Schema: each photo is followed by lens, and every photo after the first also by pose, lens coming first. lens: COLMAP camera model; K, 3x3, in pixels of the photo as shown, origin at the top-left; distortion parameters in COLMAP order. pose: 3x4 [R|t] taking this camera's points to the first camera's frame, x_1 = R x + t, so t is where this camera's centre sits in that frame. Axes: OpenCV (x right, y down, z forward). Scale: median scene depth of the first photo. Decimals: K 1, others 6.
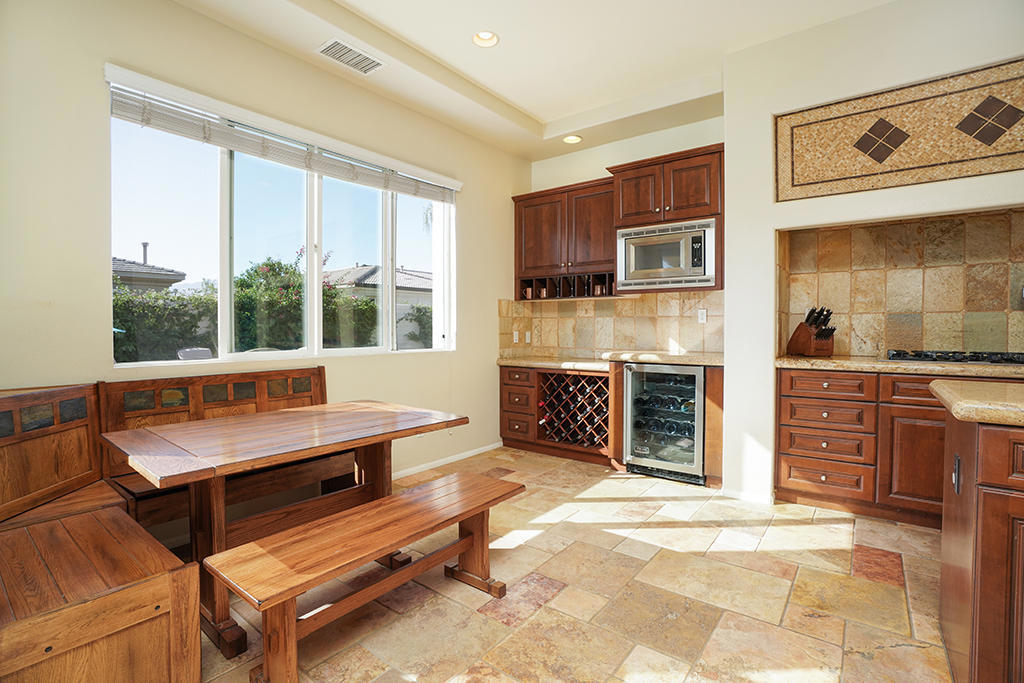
lens RADIAL K [[473.5, 0, 511.6], [0, 473.5, 334.7], [0, 0, 1]] dist [-0.062904, 0.019992]
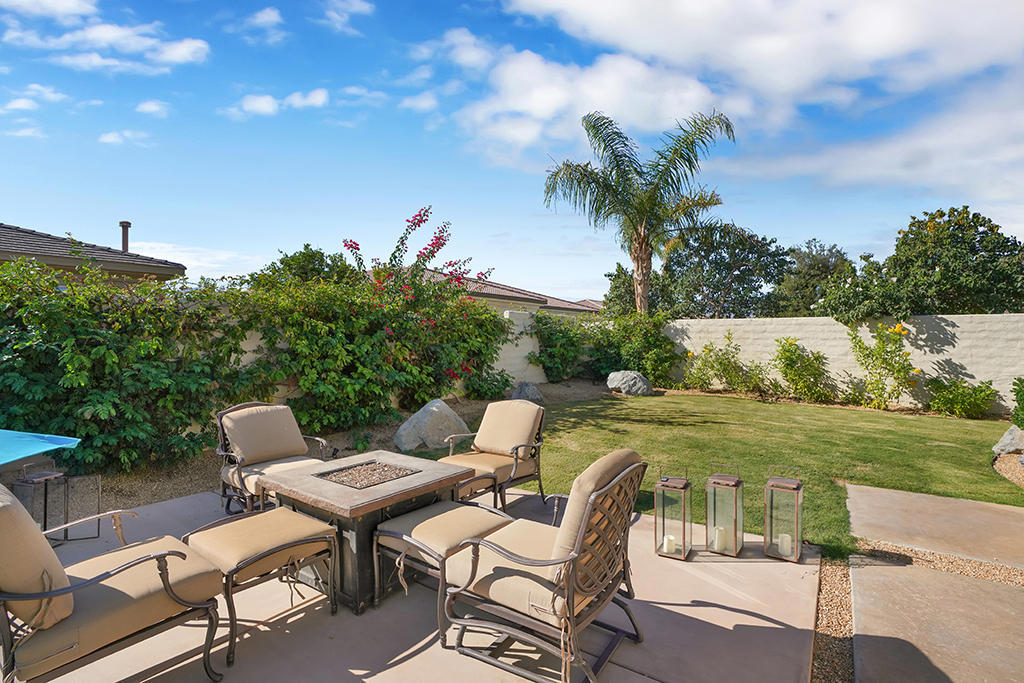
lens RADIAL K [[473.5, 0, 511.6], [0, 473.5, 334.7], [0, 0, 1]] dist [-0.062904, 0.019992]
pose [[0.999234, -0.000961, 0.039133, -0.265848], [0.001826, 0.999755, -0.022076, -0.015378], [-0.039103, 0.022131, 0.998990, 0.317163]]
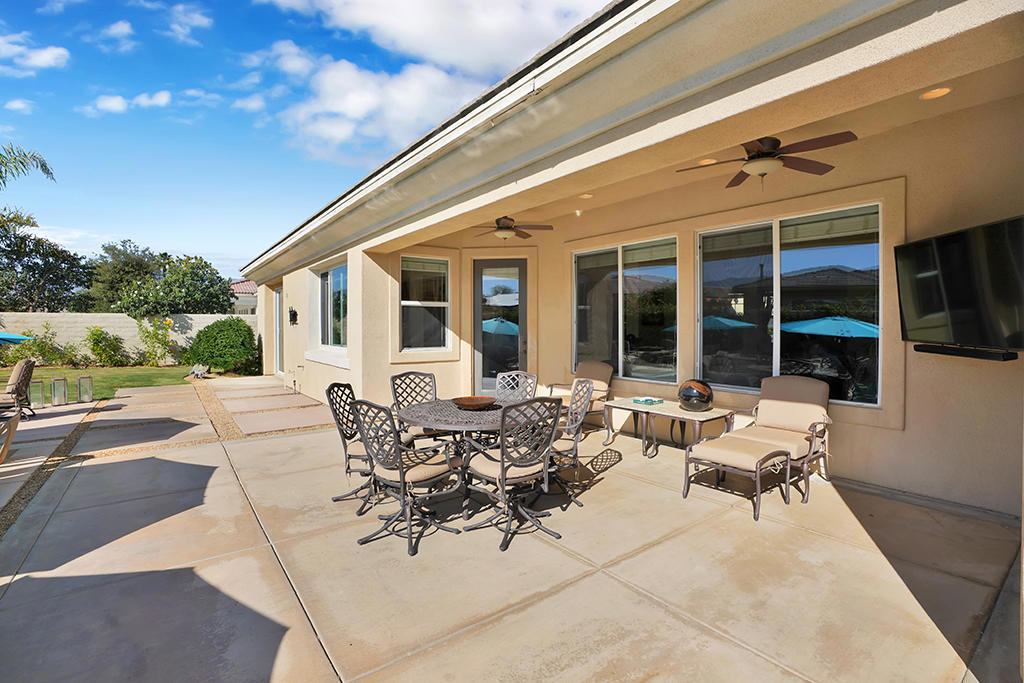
lens RADIAL K [[473.5, 0, 511.6], [0, 473.5, 334.7], [0, 0, 1]] dist [-0.062904, 0.019992]
pose [[0.267218, -0.020896, 0.963410, -0.528067], [0.020254, 0.999666, 0.016065, -0.005580], [-0.963423, 0.015220, 0.267552, -0.124880]]
